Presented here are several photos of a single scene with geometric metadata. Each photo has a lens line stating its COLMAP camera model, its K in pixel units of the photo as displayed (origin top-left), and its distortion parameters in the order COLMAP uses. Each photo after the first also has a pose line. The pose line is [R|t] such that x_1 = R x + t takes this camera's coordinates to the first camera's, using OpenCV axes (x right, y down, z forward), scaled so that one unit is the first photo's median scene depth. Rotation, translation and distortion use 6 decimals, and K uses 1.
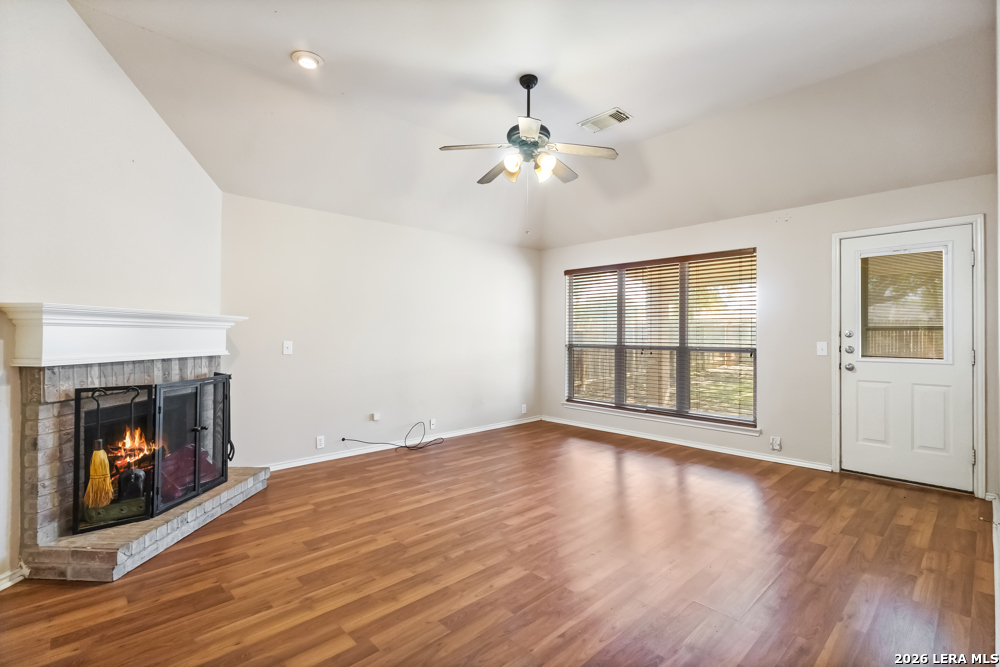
lens RADIAL K [[464.2, 0, 505.8], [0, 464.2, 332.5], [0, 0, 1]] dist [0.002246, 0.002014]
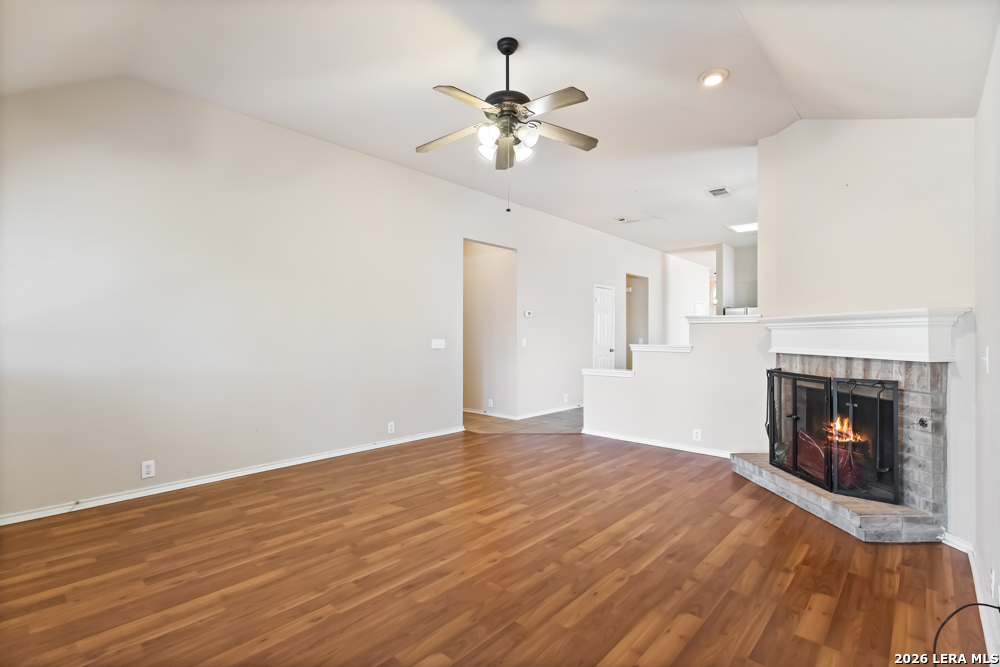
lens RADIAL K [[464.2, 0, 501.4], [0, 464.2, 332.8], [0, 0, 1]] dist [0.002246, 0.002014]
pose [[-0.998375, -0.006465, -0.056625, 0.114295], [-0.005610, 0.999868, -0.015247, 0.021046], [0.056716, -0.014905, -0.998279, 1.981686]]
